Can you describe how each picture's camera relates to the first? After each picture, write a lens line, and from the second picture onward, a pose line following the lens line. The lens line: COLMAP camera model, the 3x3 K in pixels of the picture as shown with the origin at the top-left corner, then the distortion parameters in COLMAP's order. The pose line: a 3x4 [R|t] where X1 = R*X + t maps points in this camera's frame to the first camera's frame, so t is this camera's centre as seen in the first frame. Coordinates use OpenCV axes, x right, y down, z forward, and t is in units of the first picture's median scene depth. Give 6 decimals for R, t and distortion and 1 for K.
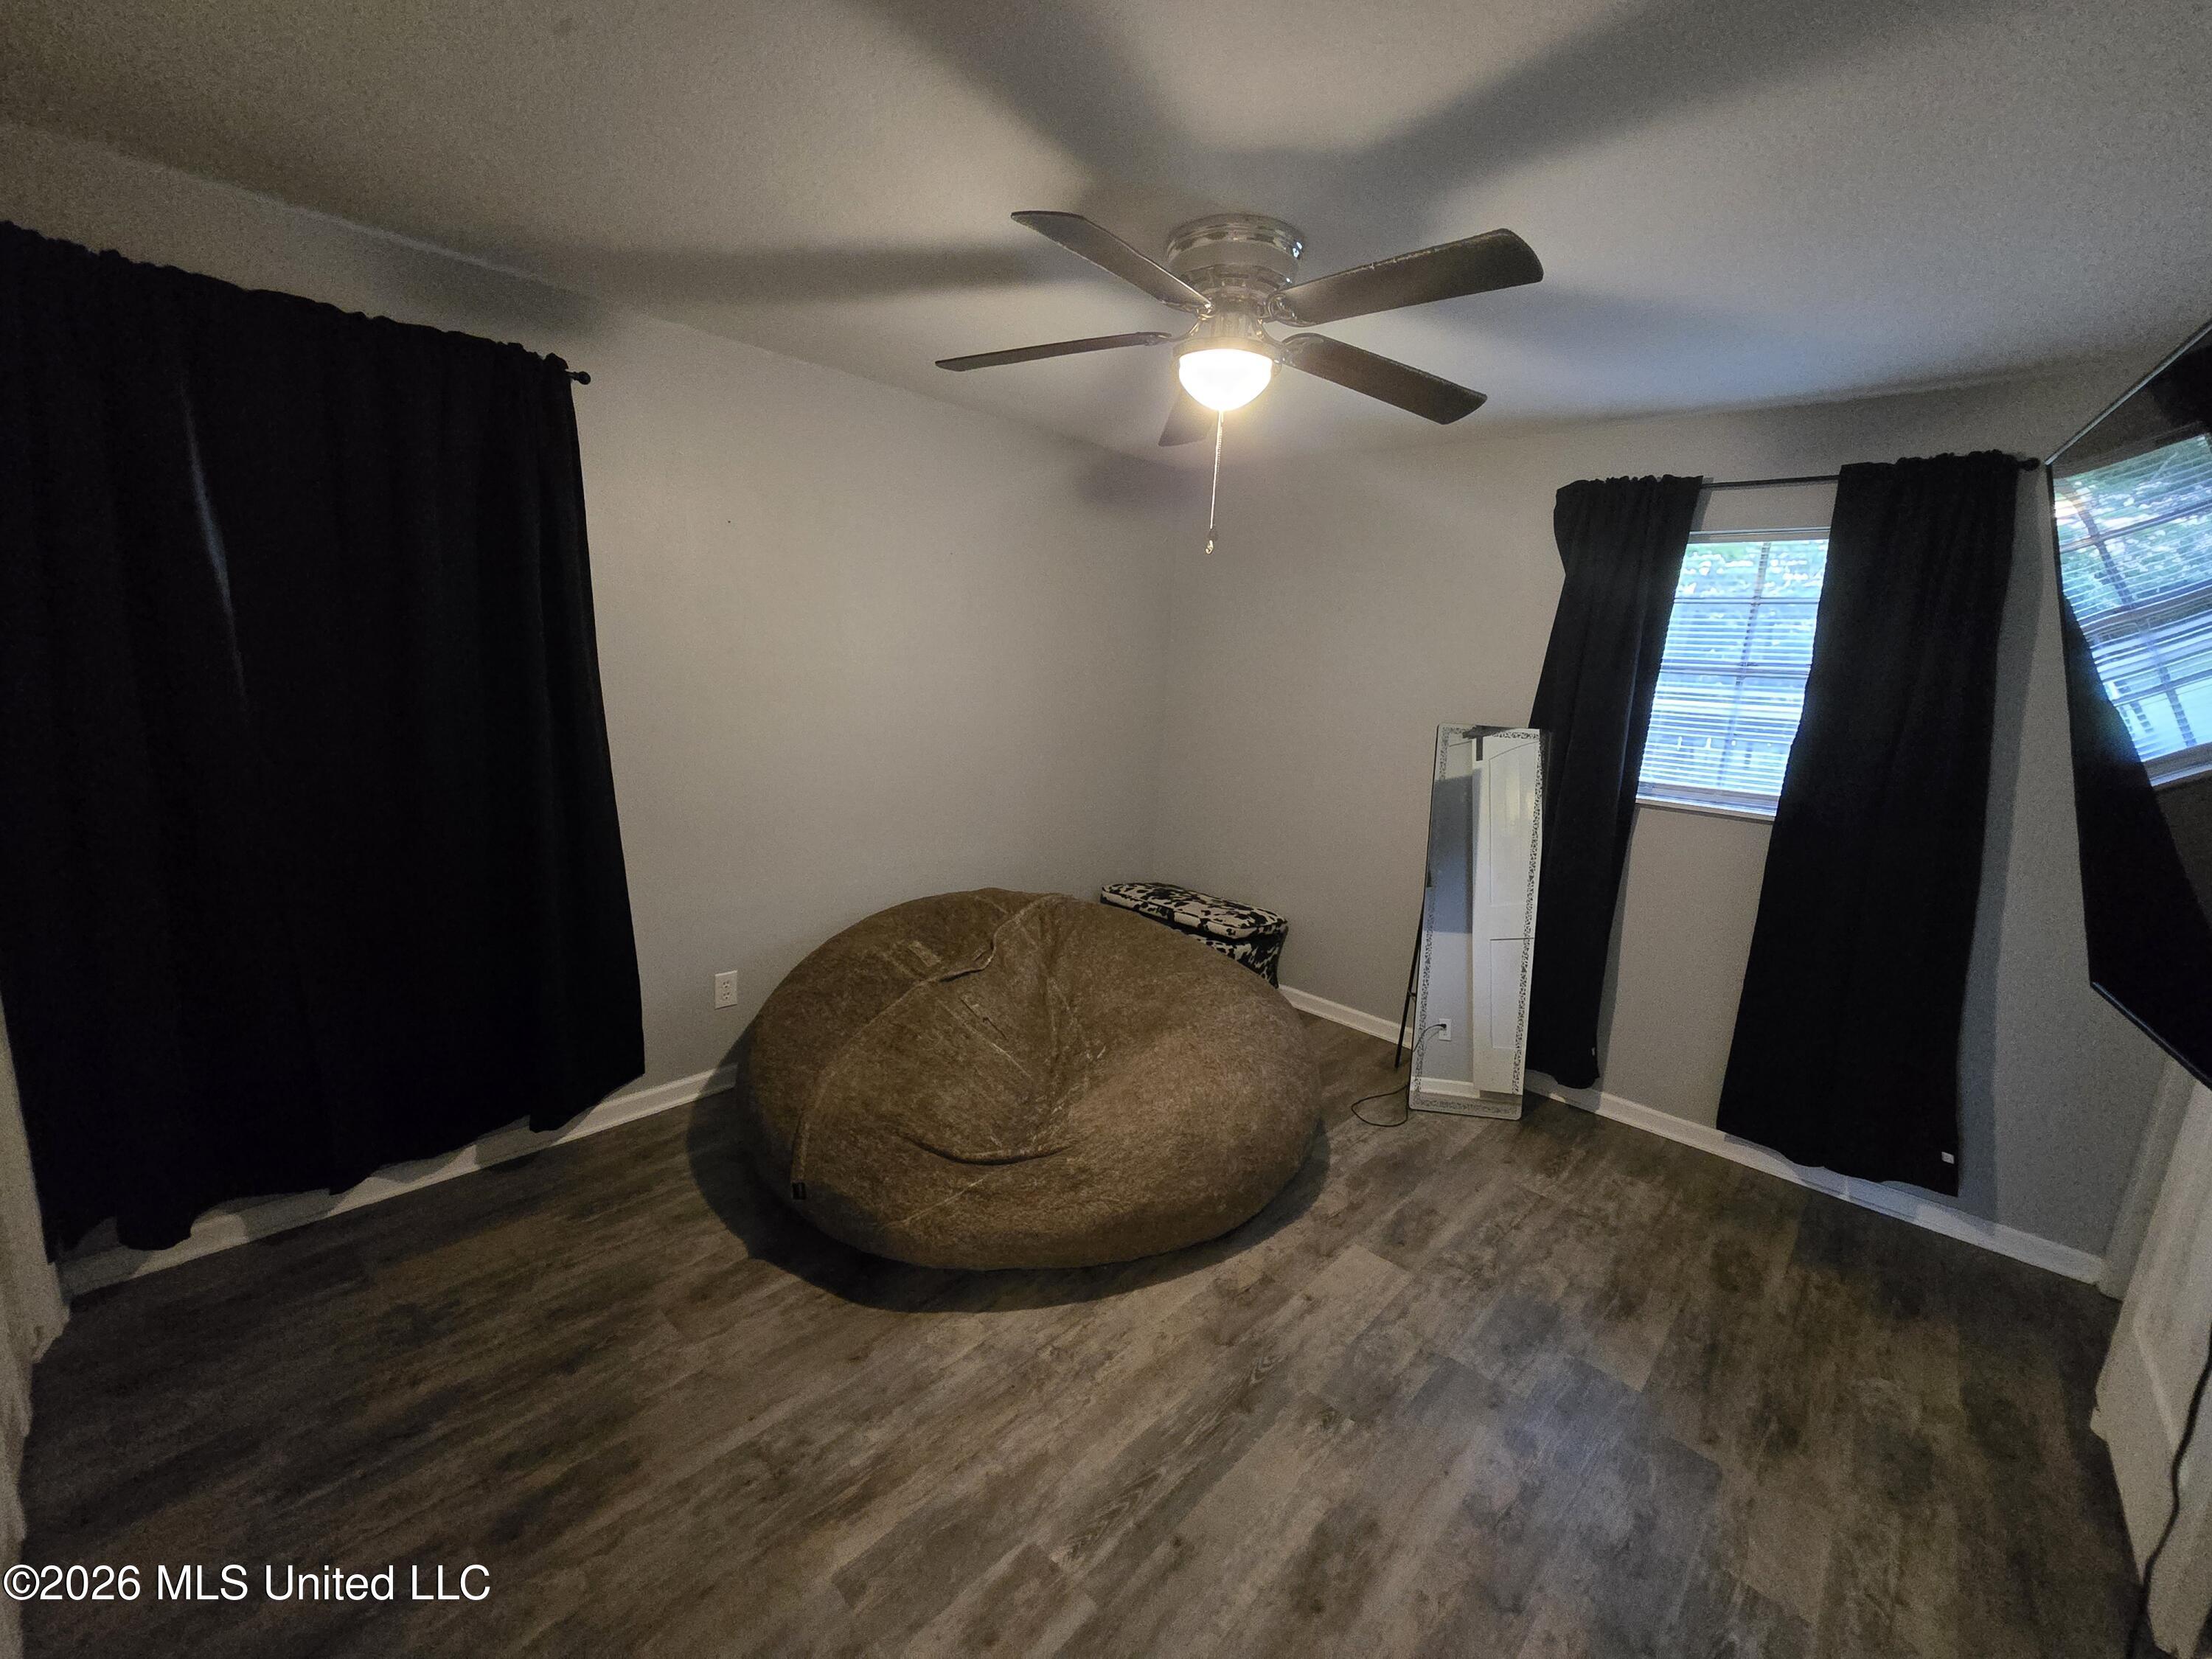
lens RADIAL K [[908.9, 0, 1101.4], [0, 908.9, 821.4], [0, 0, 1]] dist [0.001133, 0.000190]
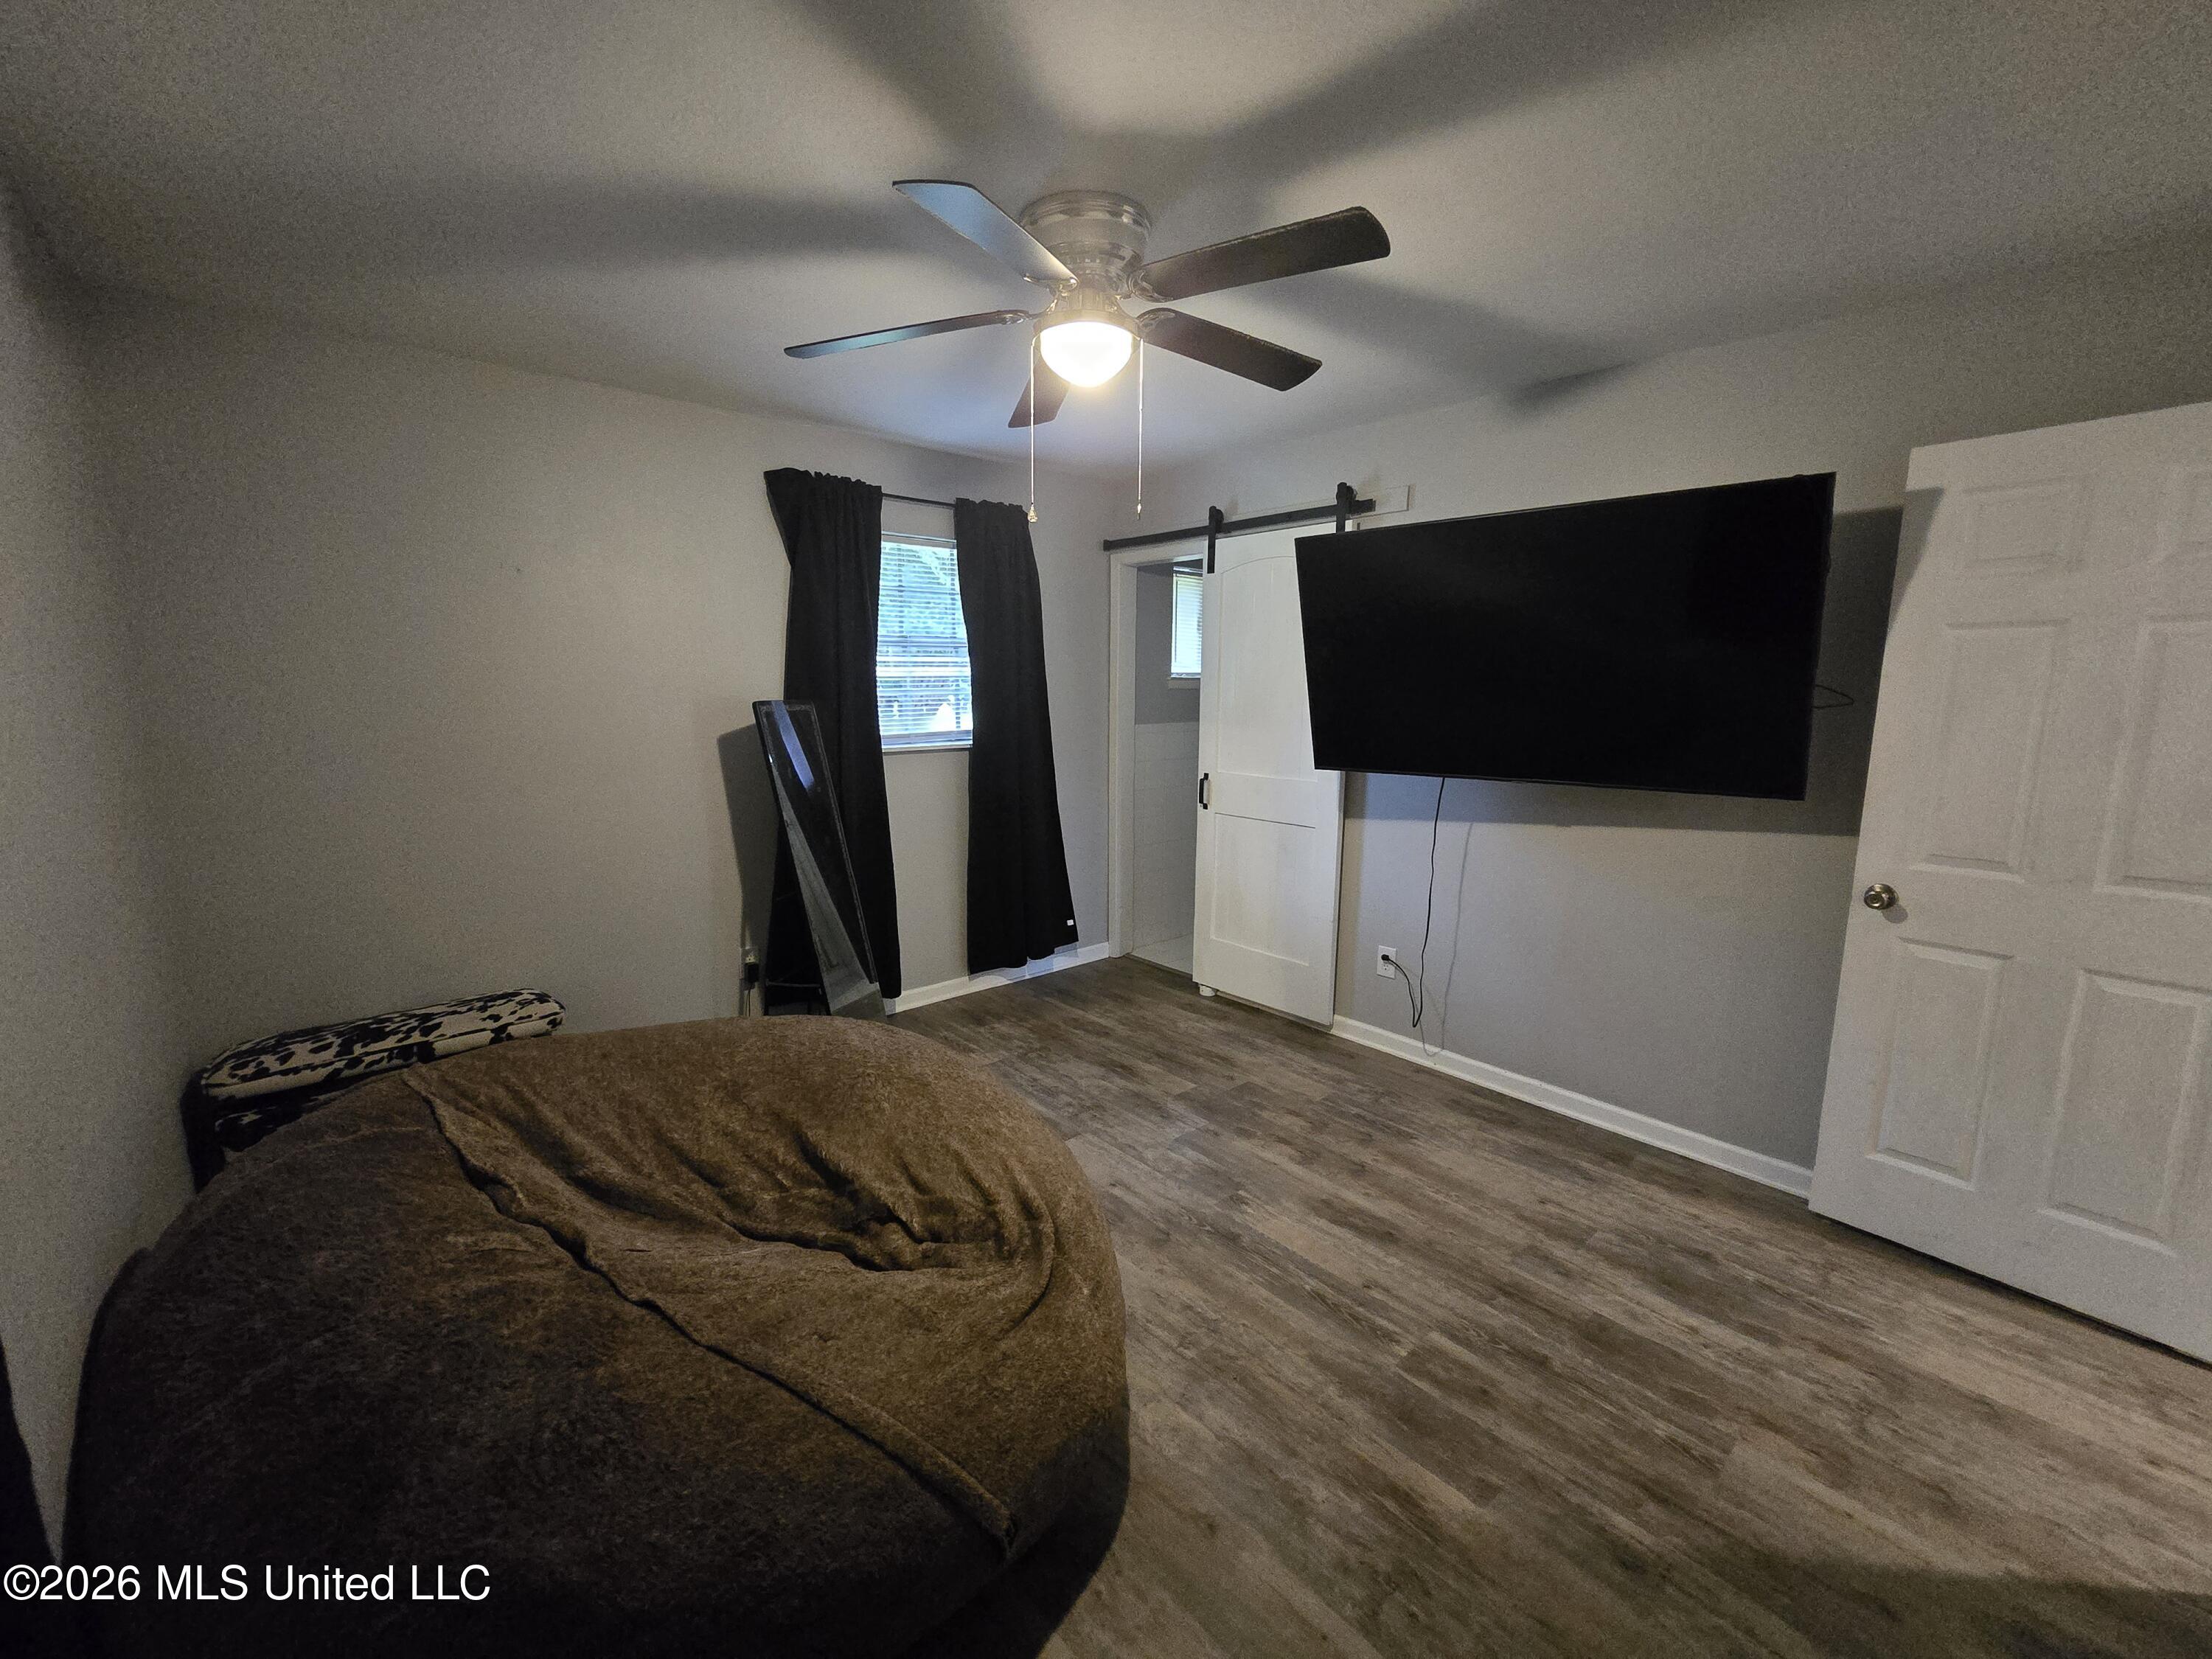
lens RADIAL K [[908.9, 0, 1094.7], [0, 908.9, 830.7], [0, 0, 1]] dist [0.001133, 0.000190]
pose [[0.098753, -0.213785, 0.971876, -0.881094], [0.182893, 0.963913, 0.193449, -0.155695], [-0.978161, 0.158646, 0.134289, 0.863817]]
